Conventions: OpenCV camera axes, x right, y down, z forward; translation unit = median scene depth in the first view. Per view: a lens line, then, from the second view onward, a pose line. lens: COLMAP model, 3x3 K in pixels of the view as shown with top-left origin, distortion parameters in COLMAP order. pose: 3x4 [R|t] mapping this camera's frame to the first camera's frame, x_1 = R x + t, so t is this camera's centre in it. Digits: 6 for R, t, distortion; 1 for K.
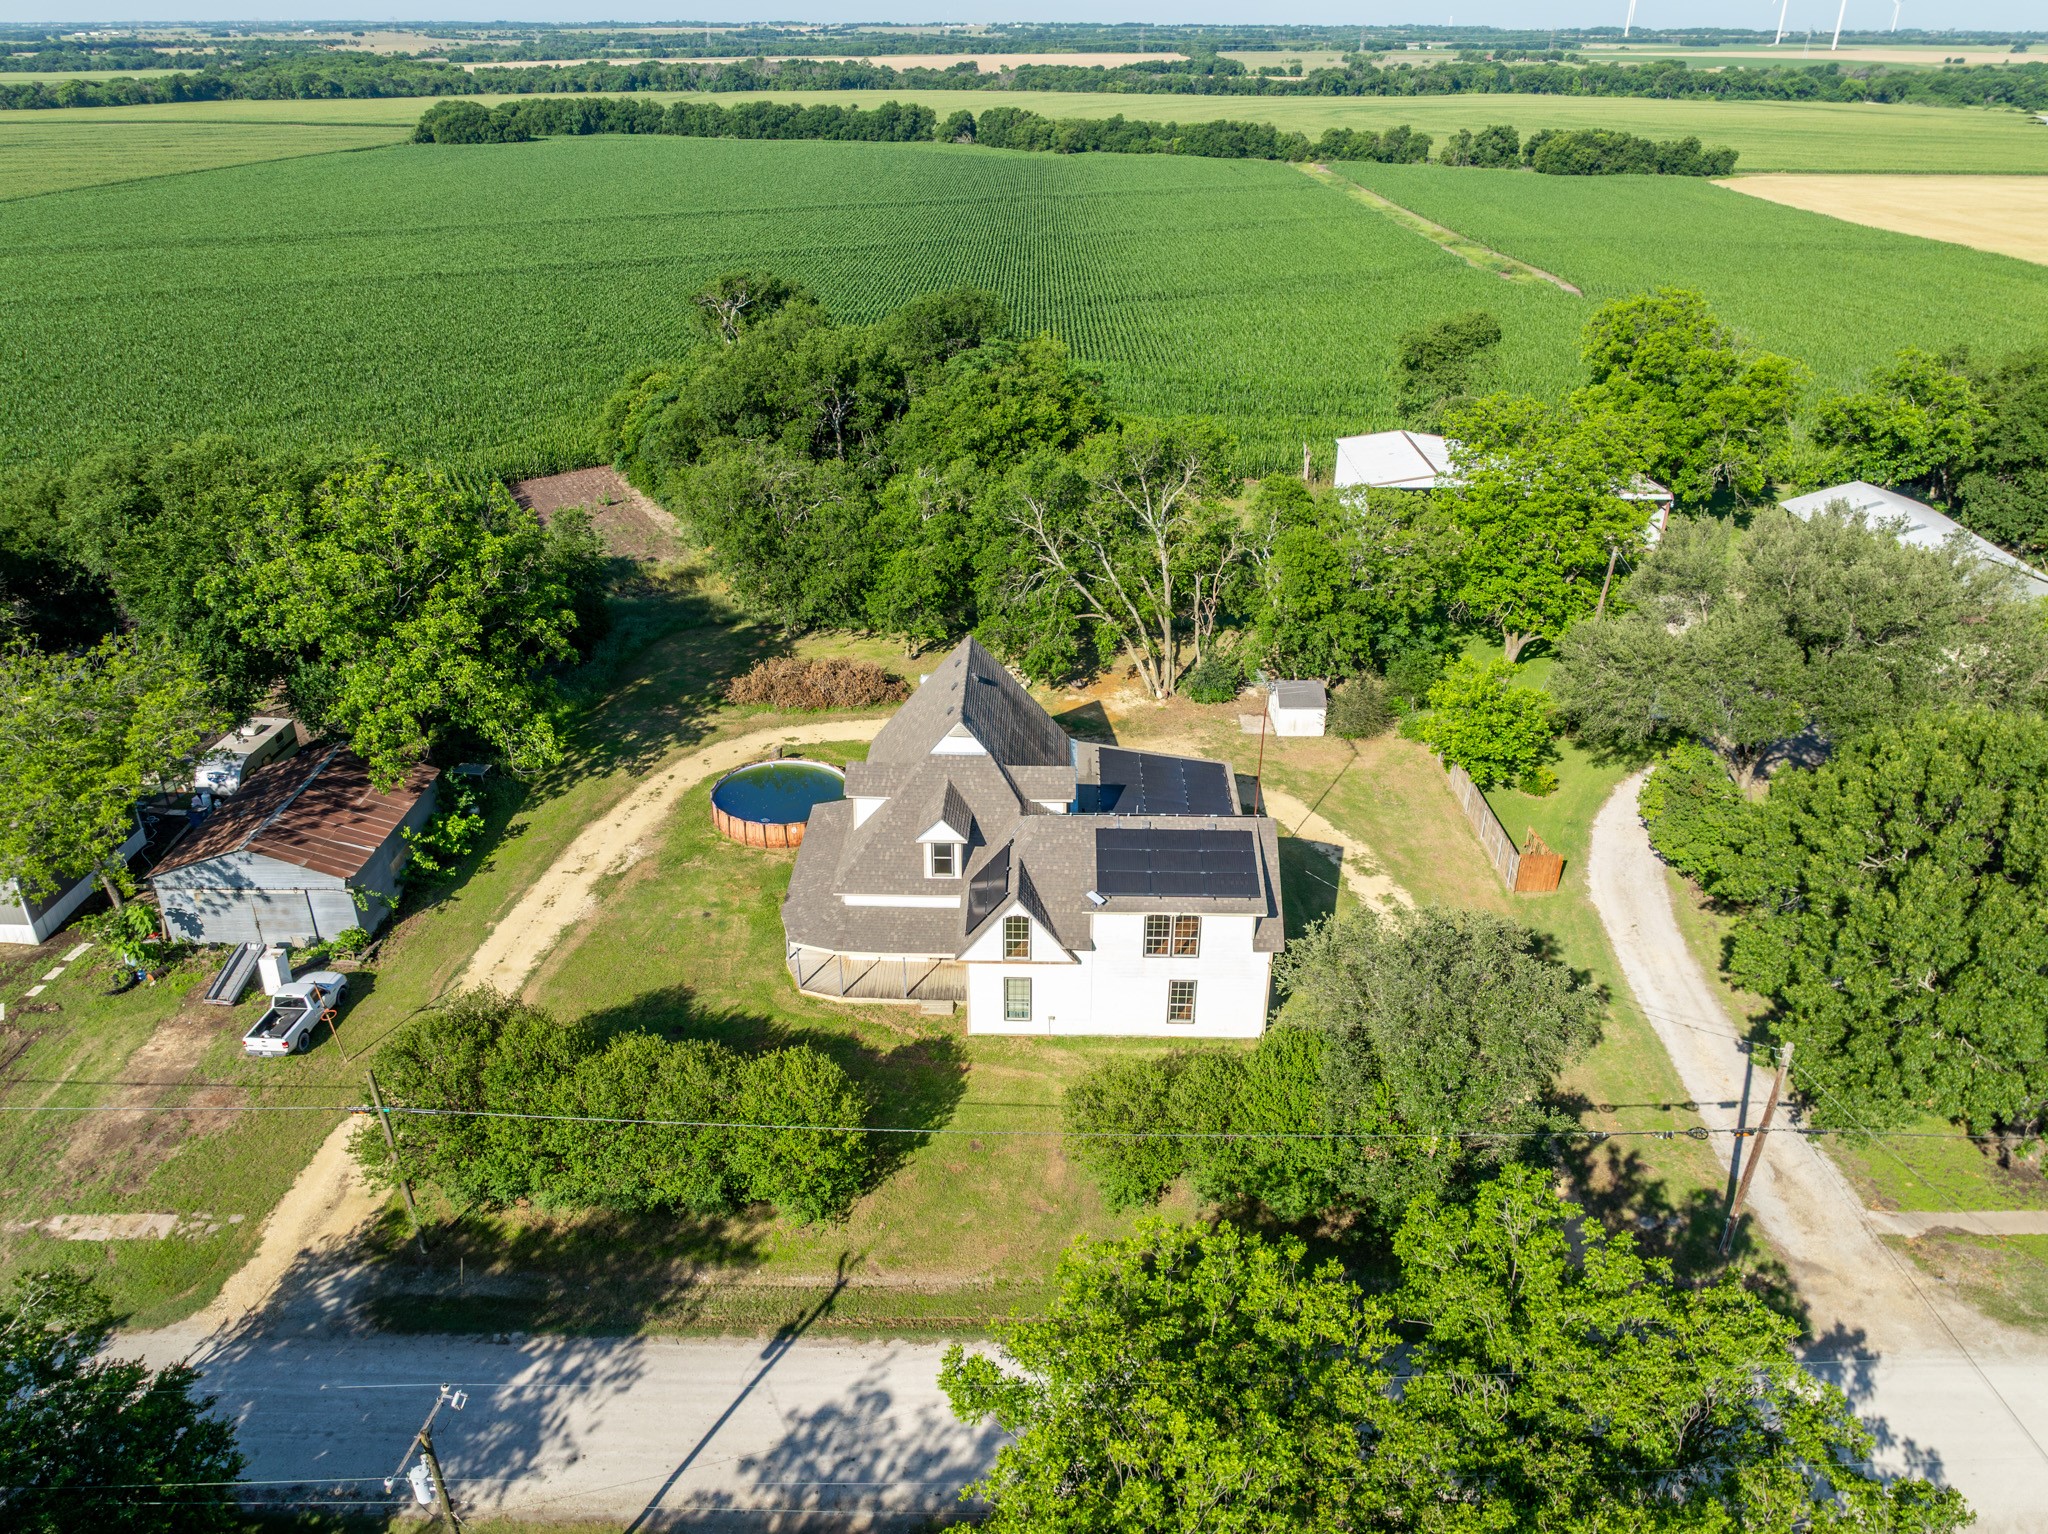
lens RADIAL K [[1438.2, 0, 1024.0], [0, 1438.2, 767.0], [0, 0, 1]] dist [-0.031028, 0.015171]
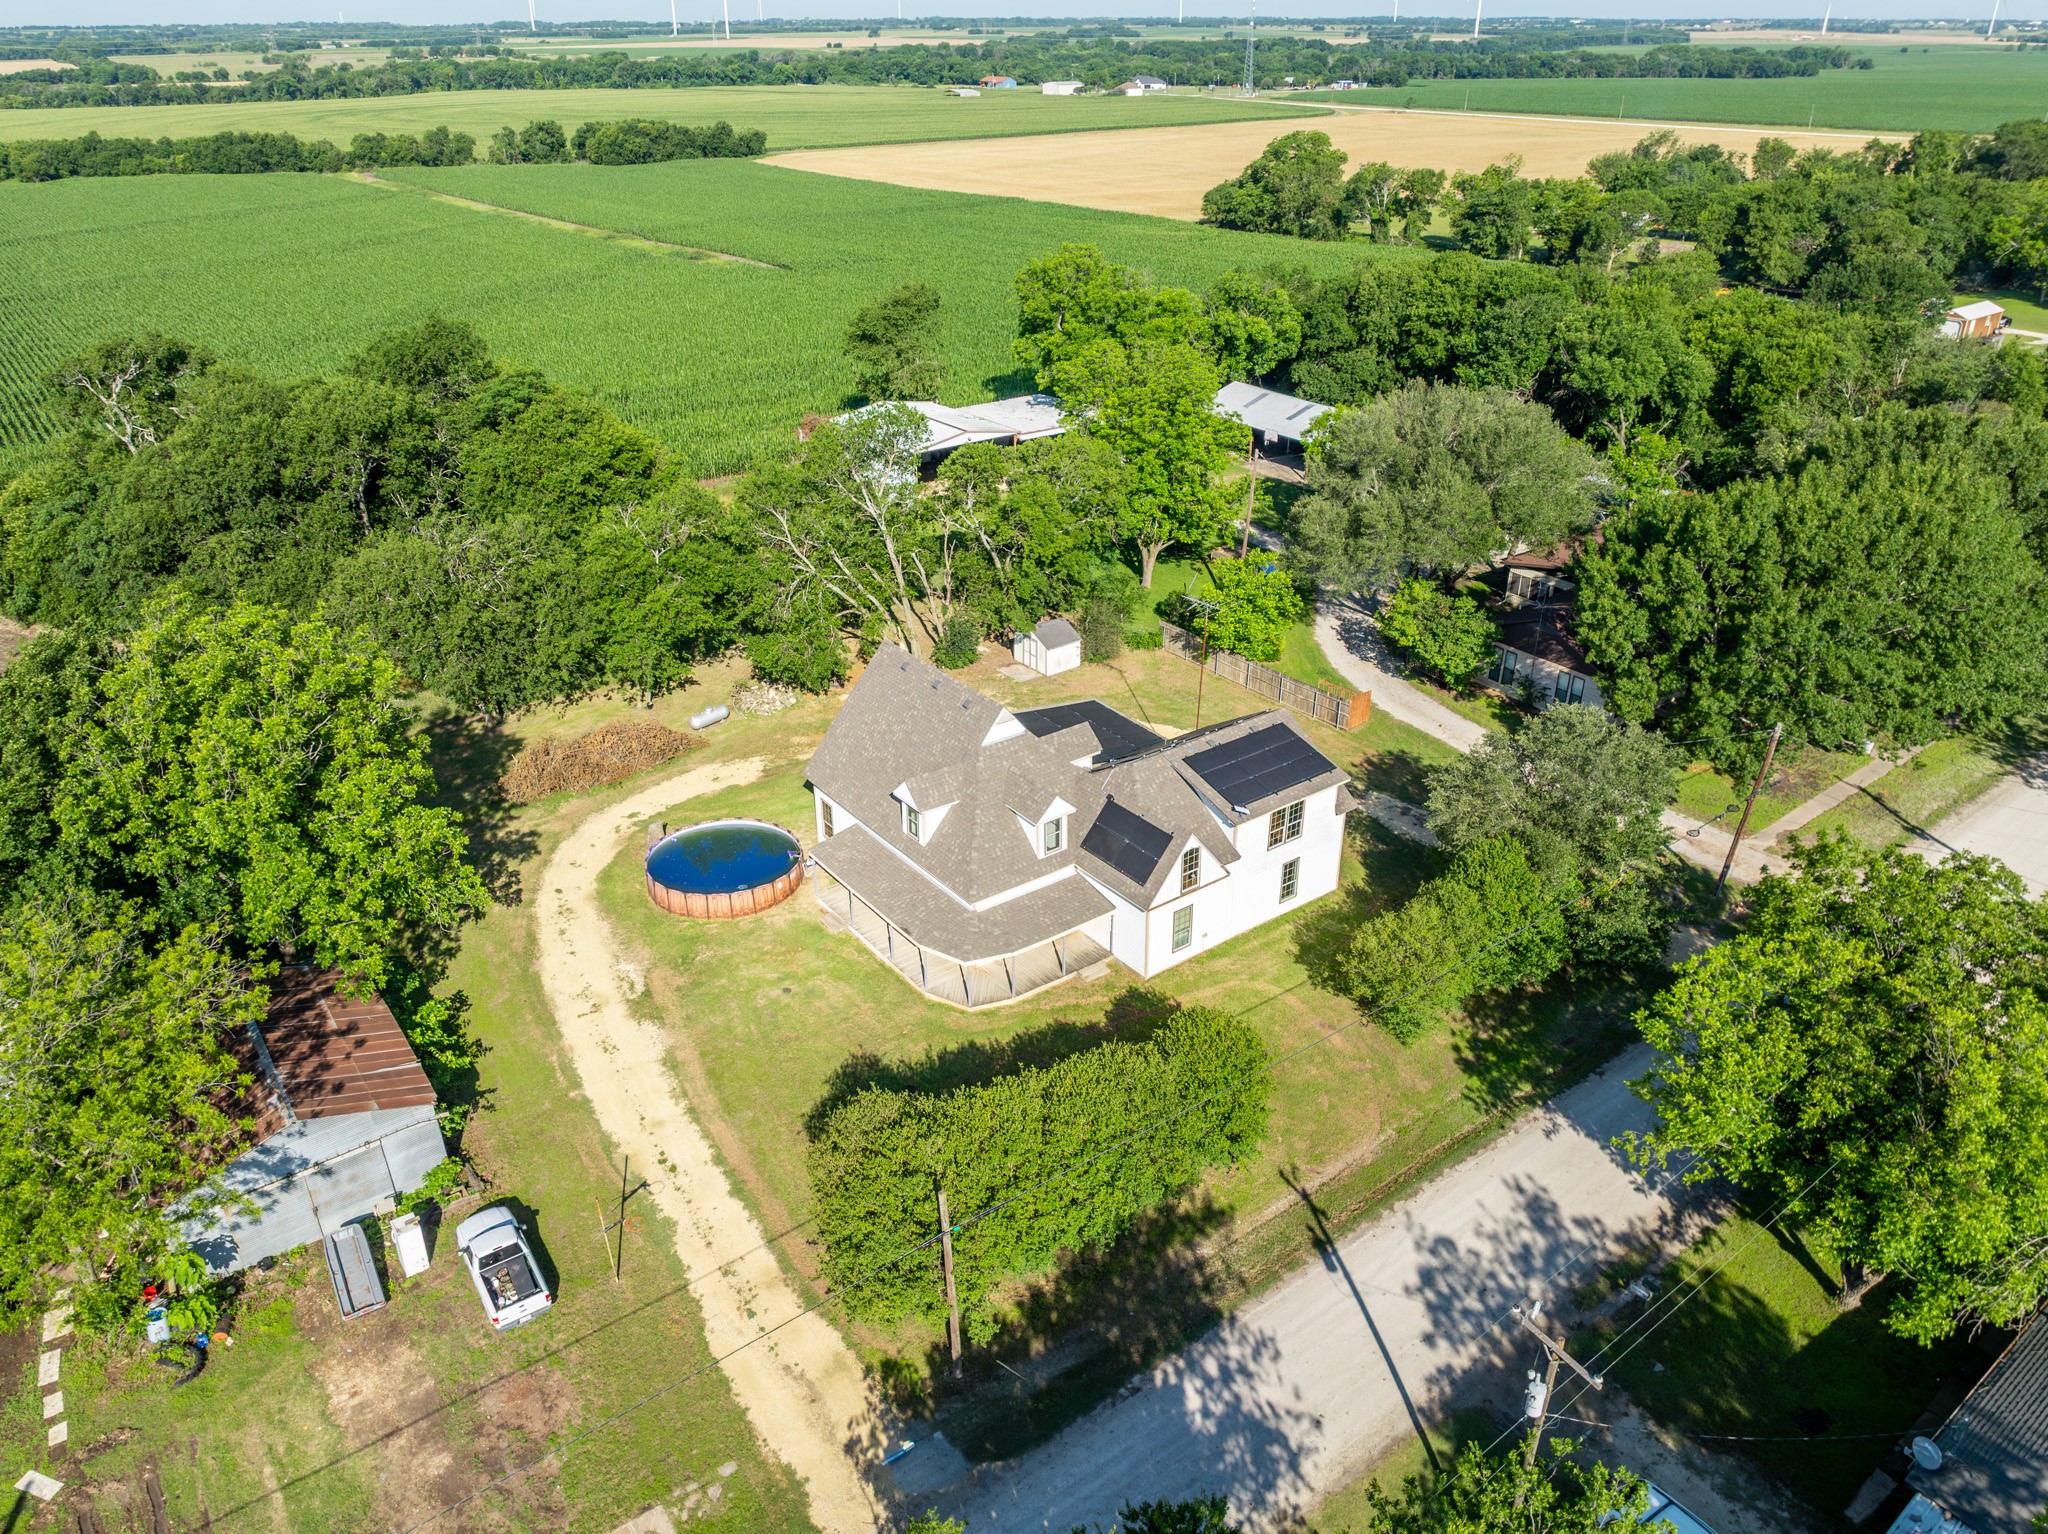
lens RADIAL K [[1438.2, 0, 1024.0], [0, 1438.2, 767.0], [0, 0, 1]] dist [-0.031028, 0.015171]
pose [[0.789434, -0.287454, 0.542369, -0.447936], [0.285890, 0.954070, 0.089533, -0.058576], [-0.543195, 0.084377, 0.835356, 0.105721]]
